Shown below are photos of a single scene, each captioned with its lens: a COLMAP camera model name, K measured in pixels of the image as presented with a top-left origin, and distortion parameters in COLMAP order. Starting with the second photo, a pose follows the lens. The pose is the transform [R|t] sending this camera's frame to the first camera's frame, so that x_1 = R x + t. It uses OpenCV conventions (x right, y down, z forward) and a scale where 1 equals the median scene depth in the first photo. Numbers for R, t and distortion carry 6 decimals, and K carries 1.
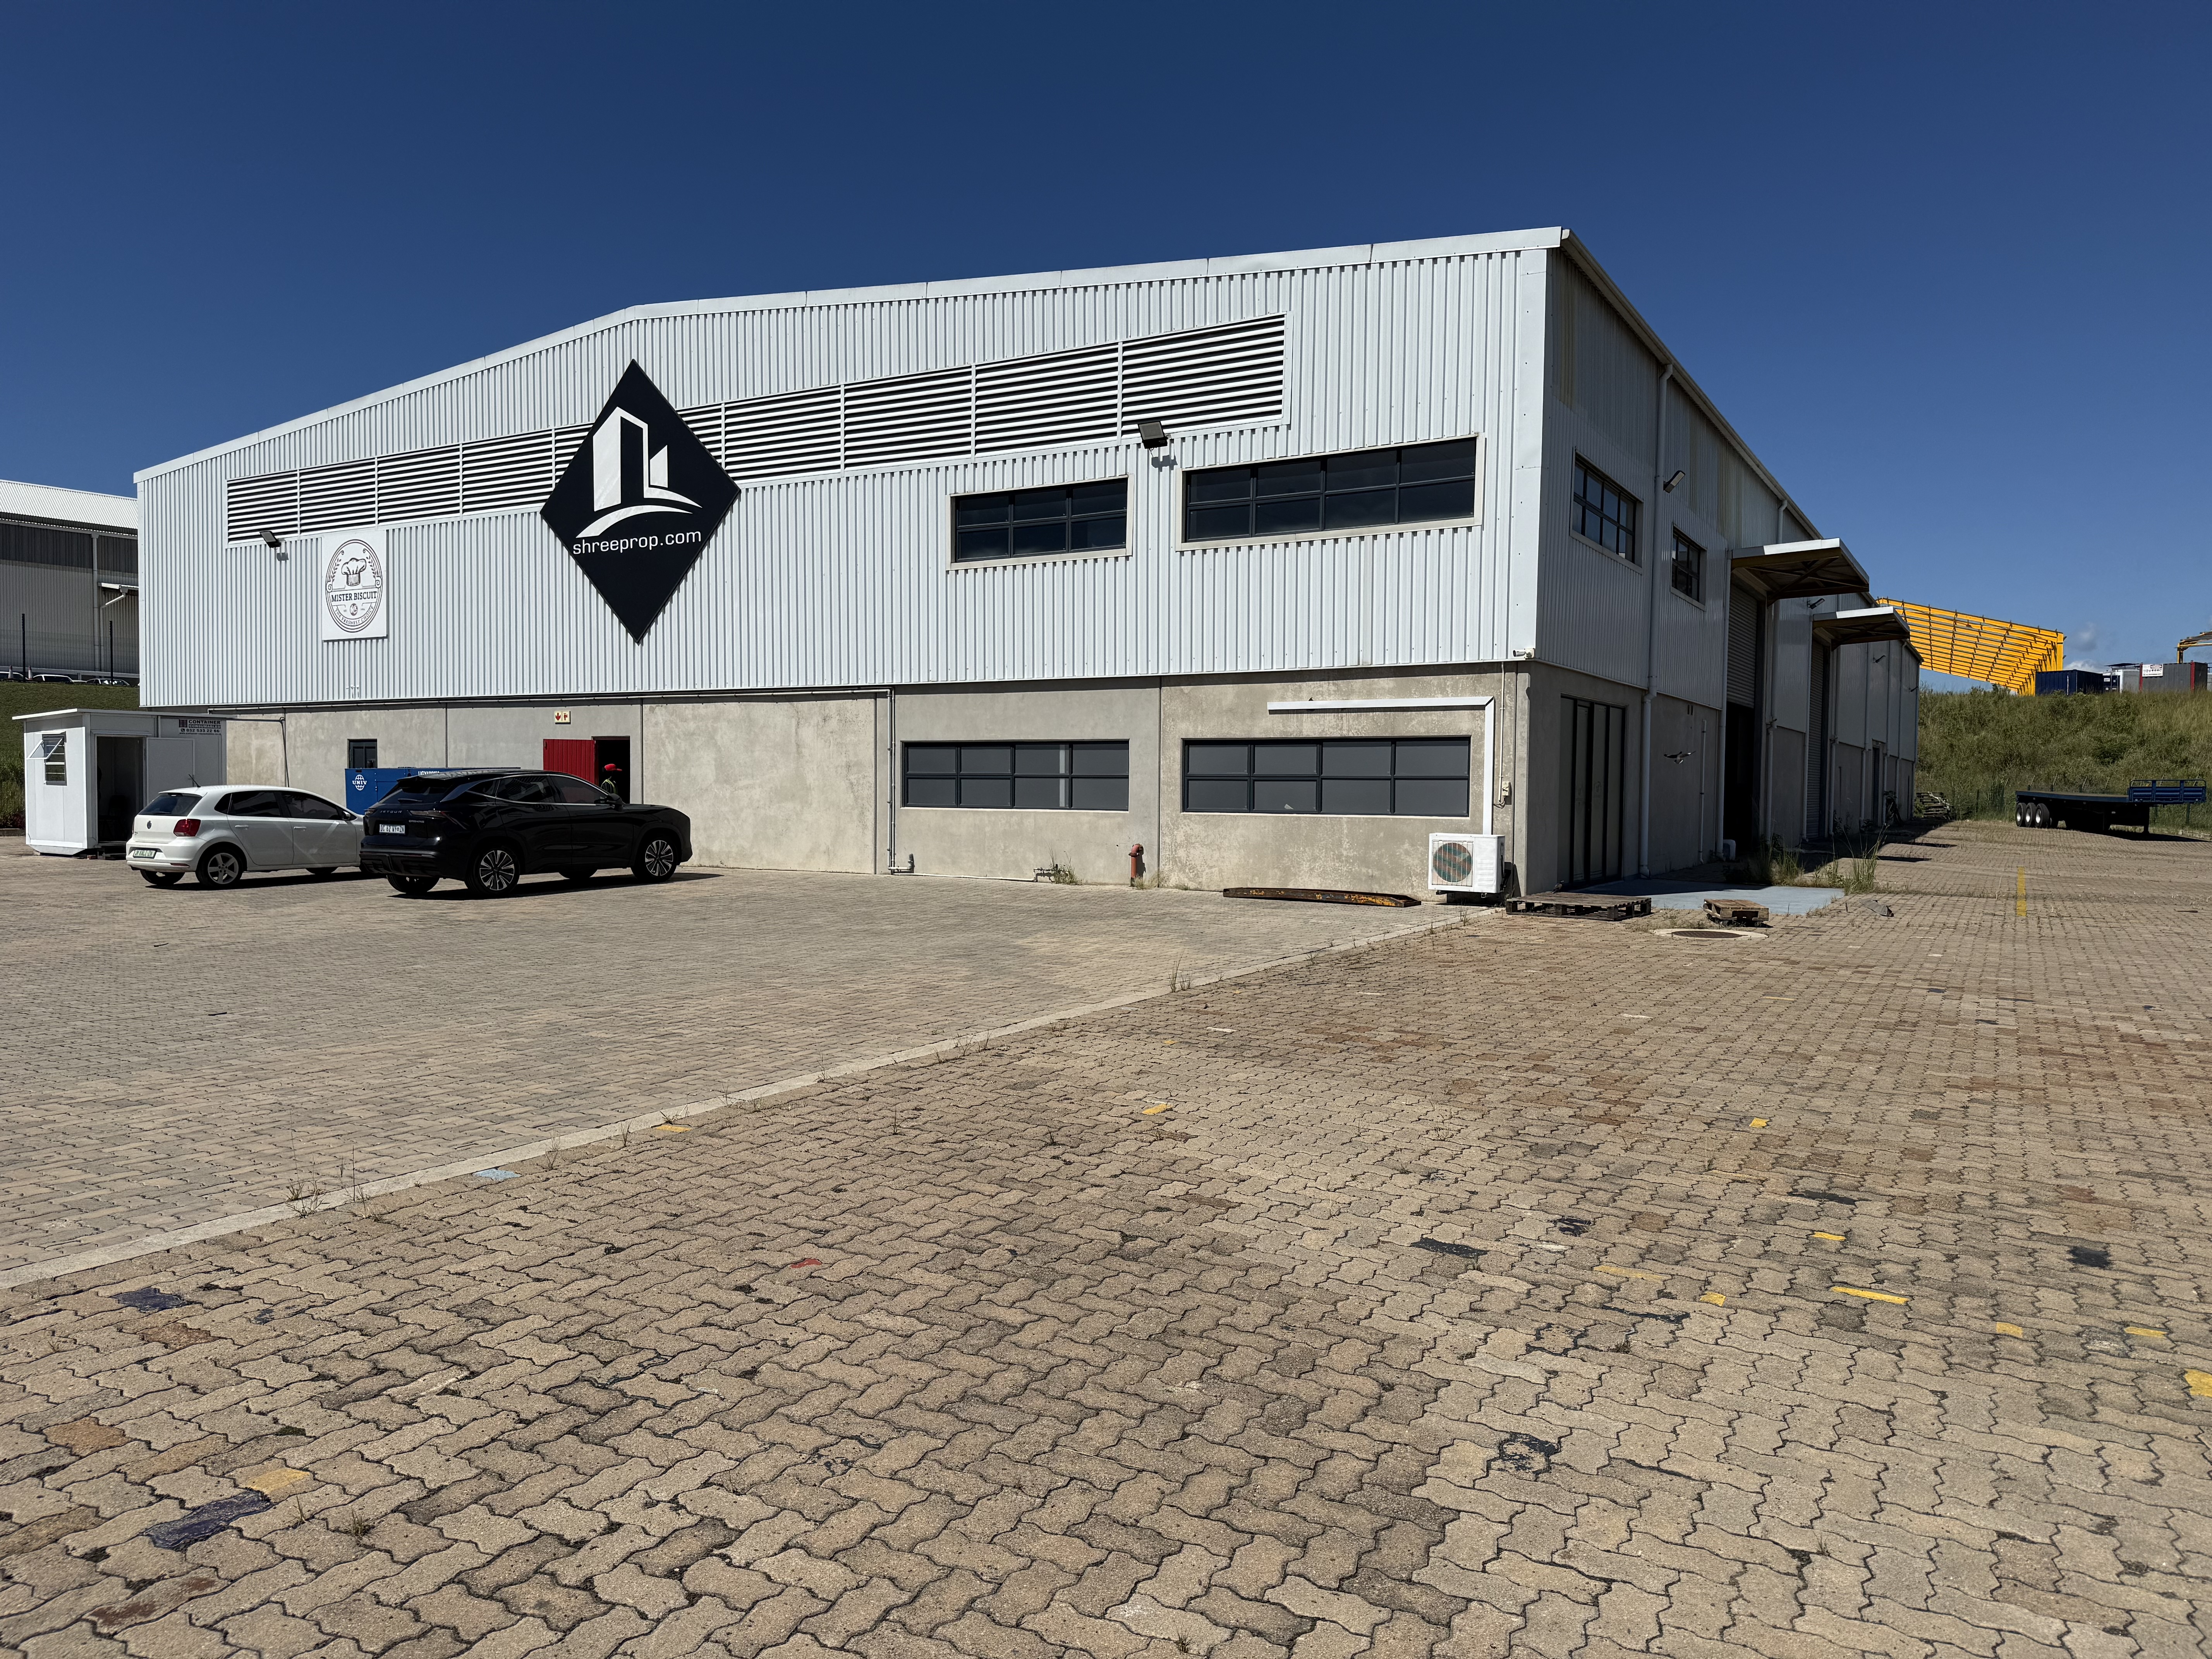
lens RADIAL K [[1595.5, 0, 1106.0], [0, 1595.5, 829.5], [0, 0, 1]] dist [0.110703, -0.130274]
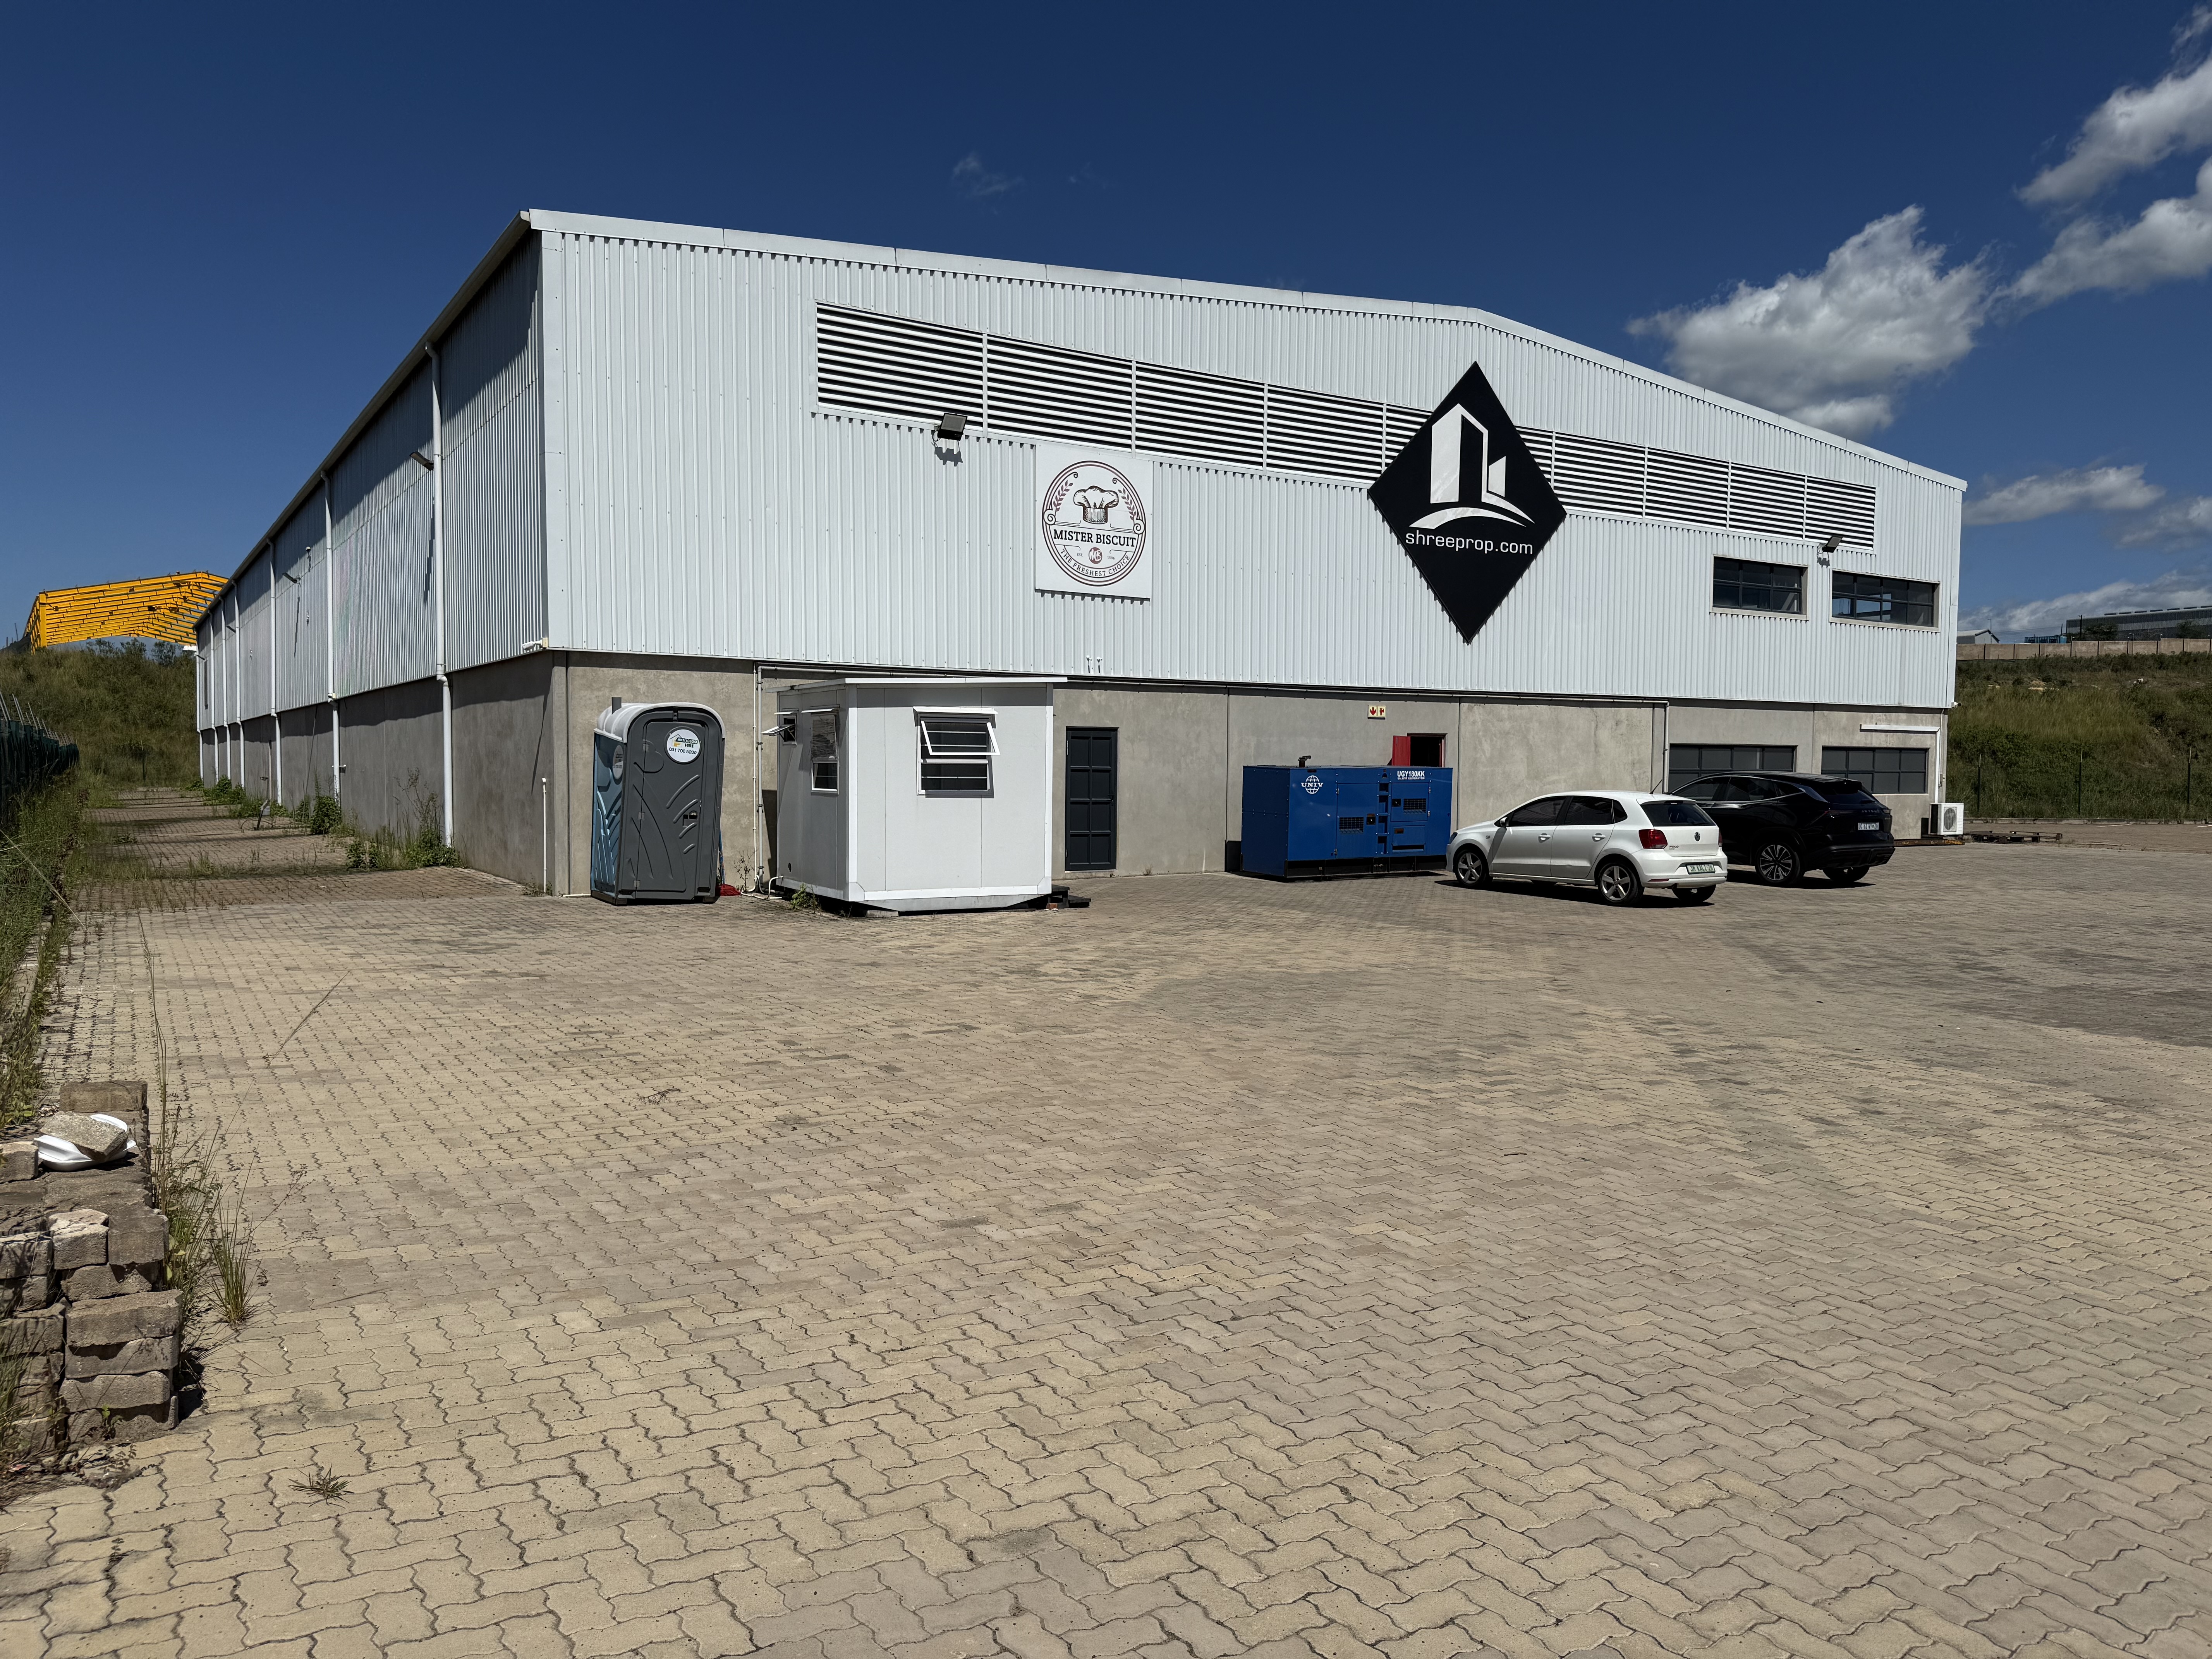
lens RADIAL K [[1537.9, 0, 1105.1], [0, 1537.9, 840.3], [0, 0, 1]] dist [0.098412, -0.145935]
pose [[0.427593, -0.045996, 0.902800, -1.280052], [0.028736, 0.998892, 0.037281, -0.034073], [-0.903514, 0.010002, 0.428441, 0.792006]]
